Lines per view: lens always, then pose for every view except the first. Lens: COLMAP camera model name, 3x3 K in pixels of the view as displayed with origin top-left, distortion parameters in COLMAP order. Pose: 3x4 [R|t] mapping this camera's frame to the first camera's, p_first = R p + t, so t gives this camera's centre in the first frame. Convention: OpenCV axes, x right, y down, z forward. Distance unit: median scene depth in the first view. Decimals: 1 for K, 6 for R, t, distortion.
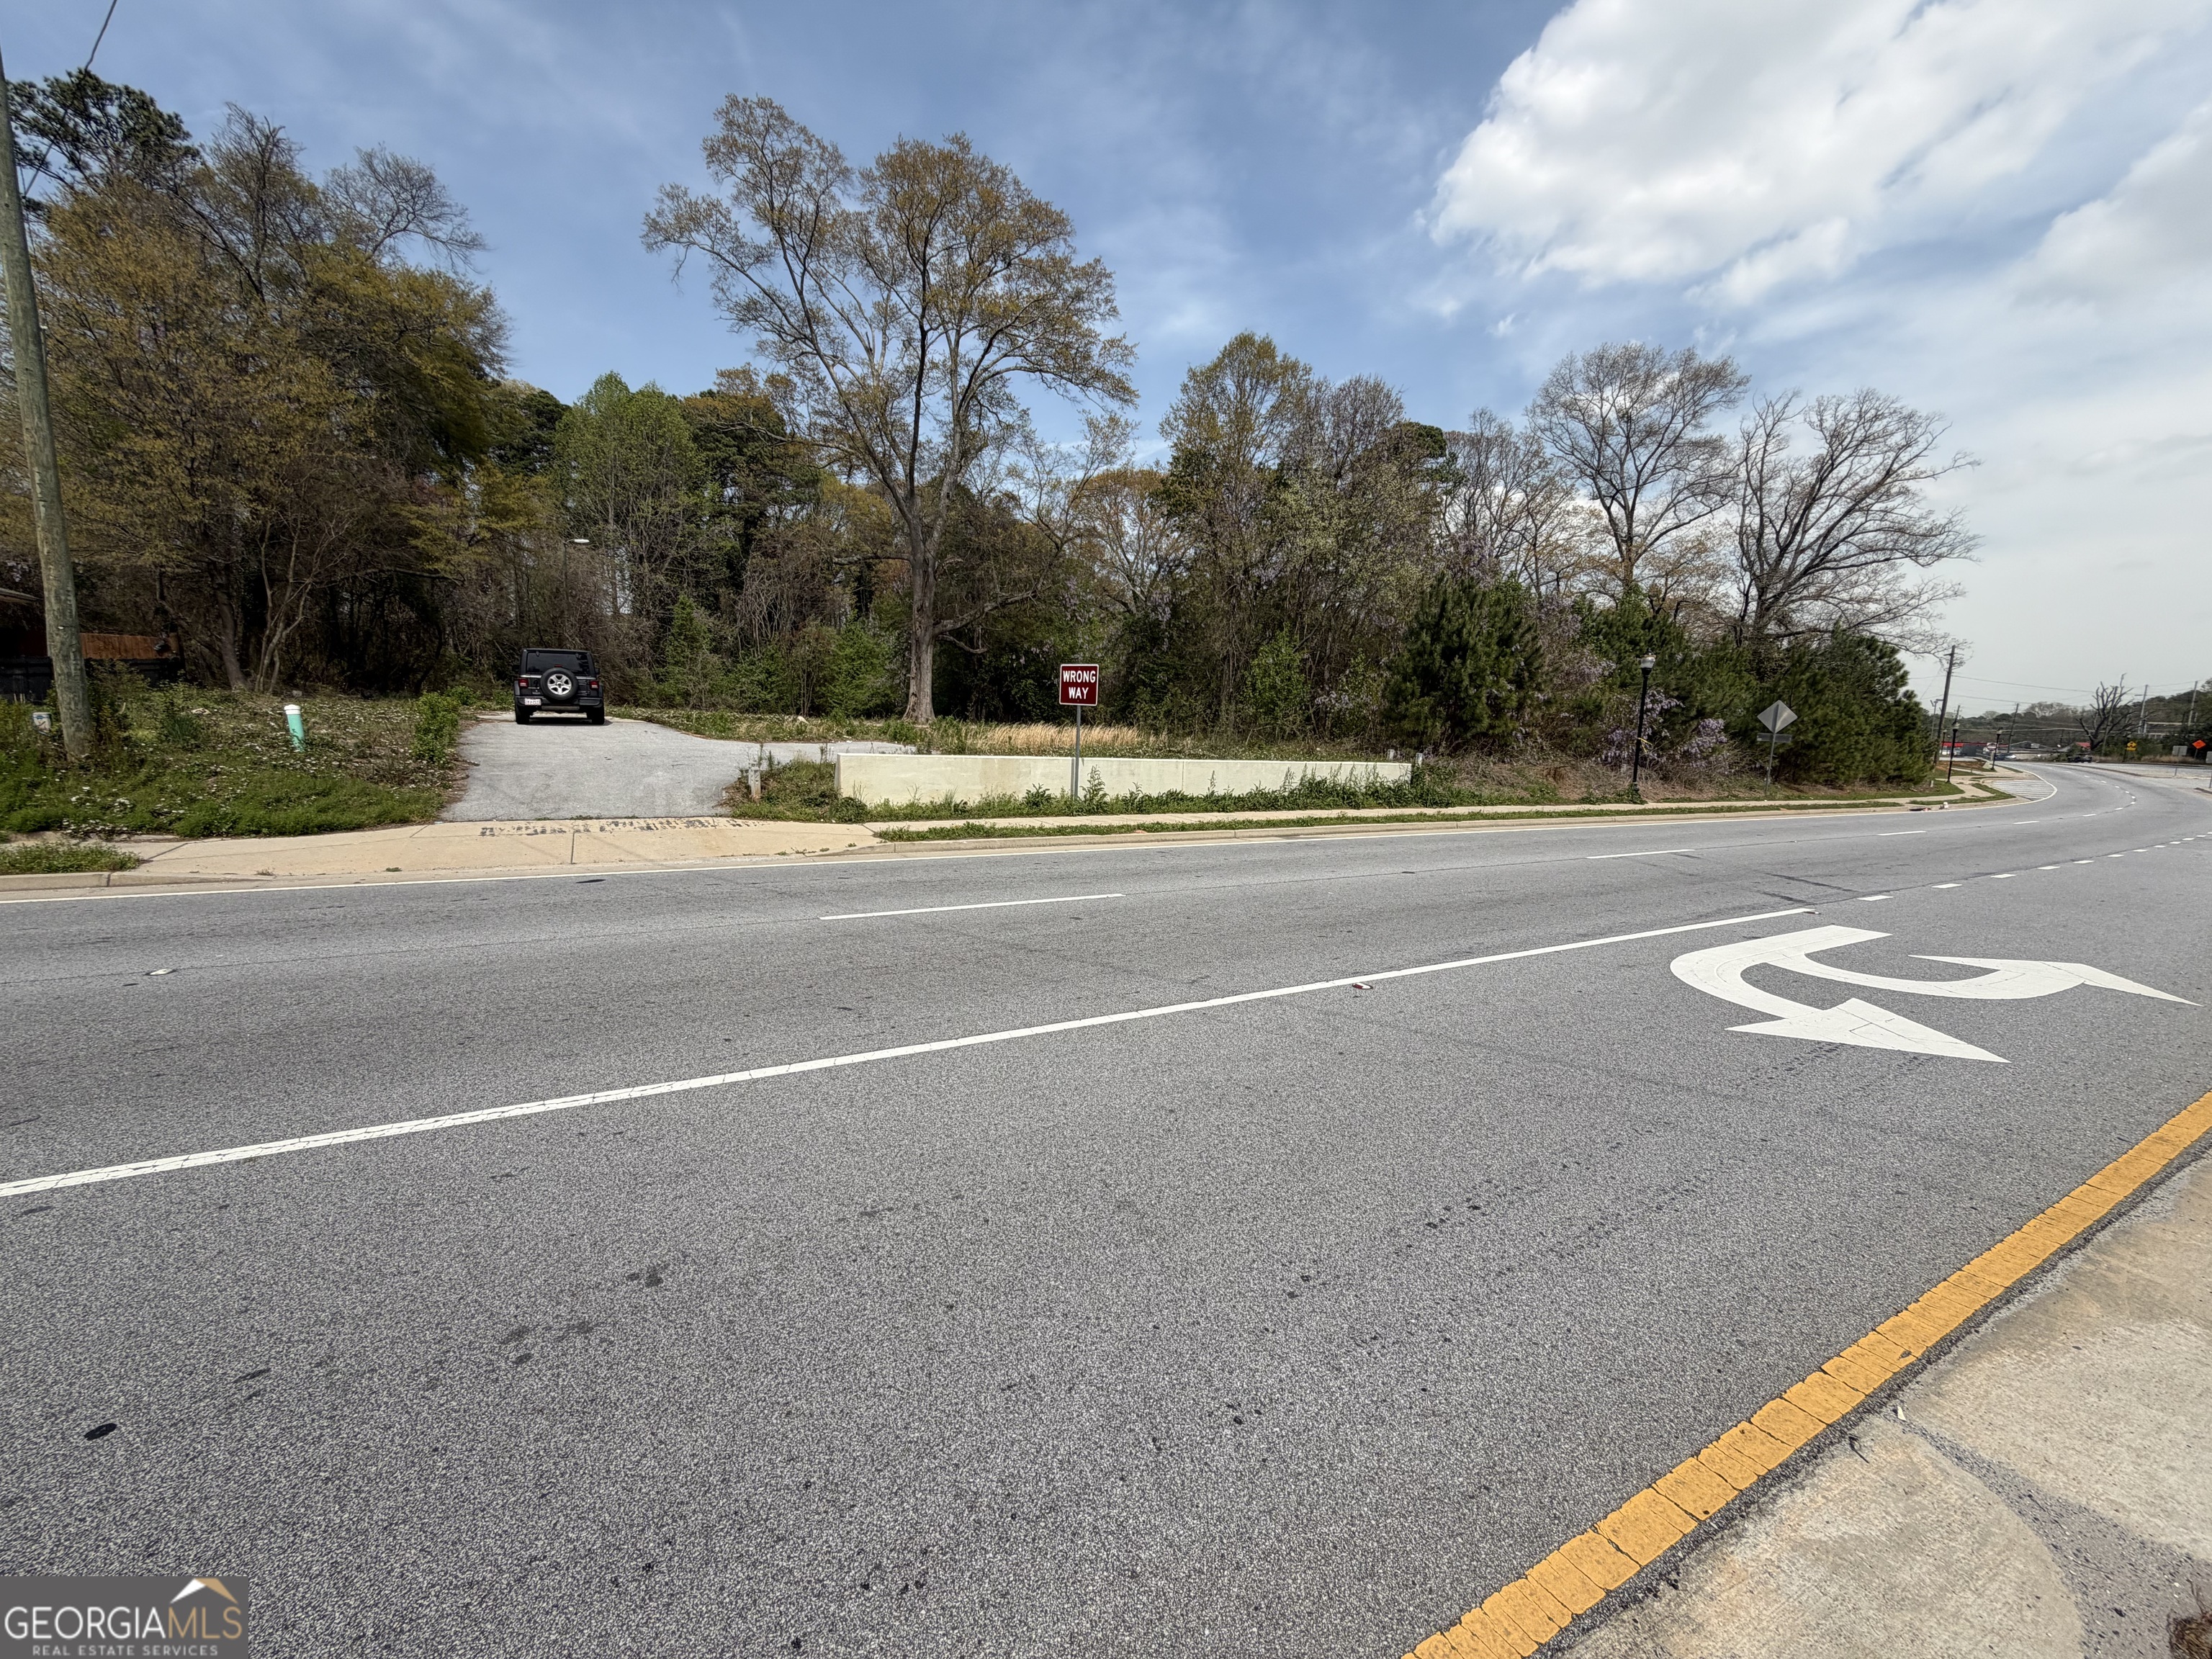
lens RADIAL K [[889.3, 0, 1113.4], [0, 889.3, 828.0], [0, 0, 1]] dist [0.000493, 0.000162]
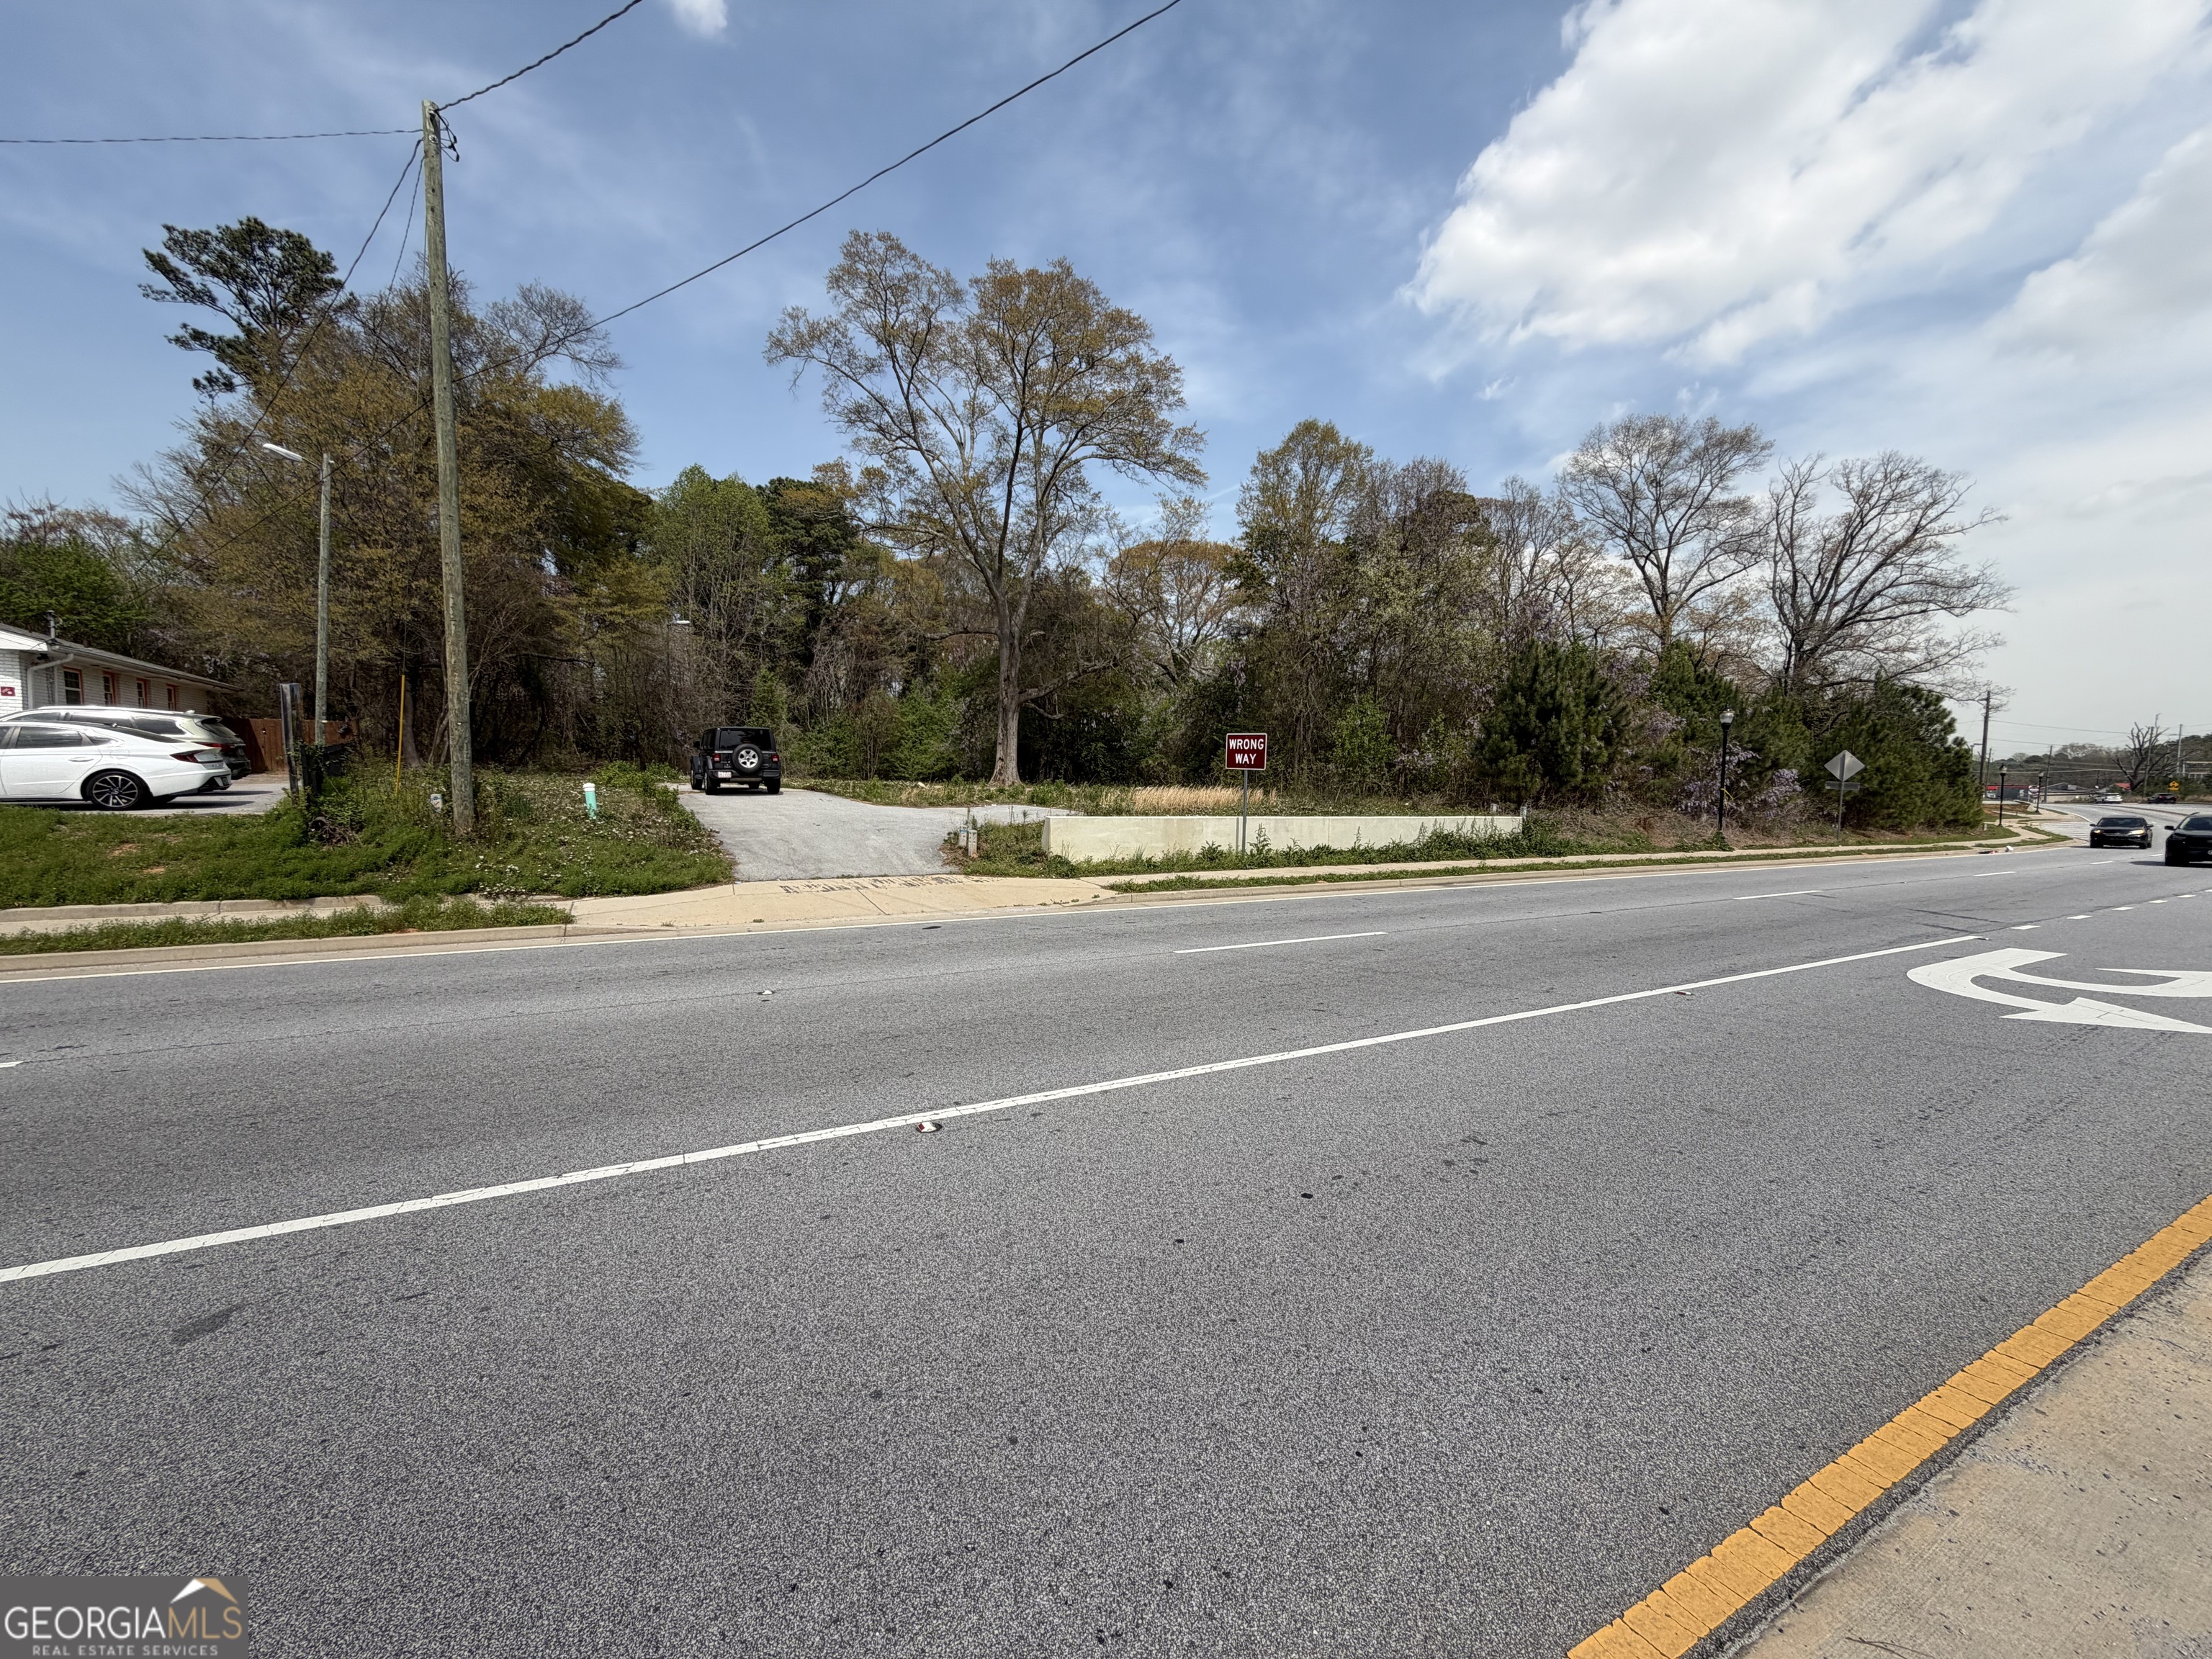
lens RADIAL K [[889.3, 0, 1111.4], [0, 889.3, 826.5], [0, 0, 1]] dist [0.000493, 0.000162]
pose [[0.999653, -0.017159, -0.019975, -0.086847], [0.015792, 0.997649, -0.066679, 0.002123], [0.021072, 0.066340, 0.997575, -0.051409]]
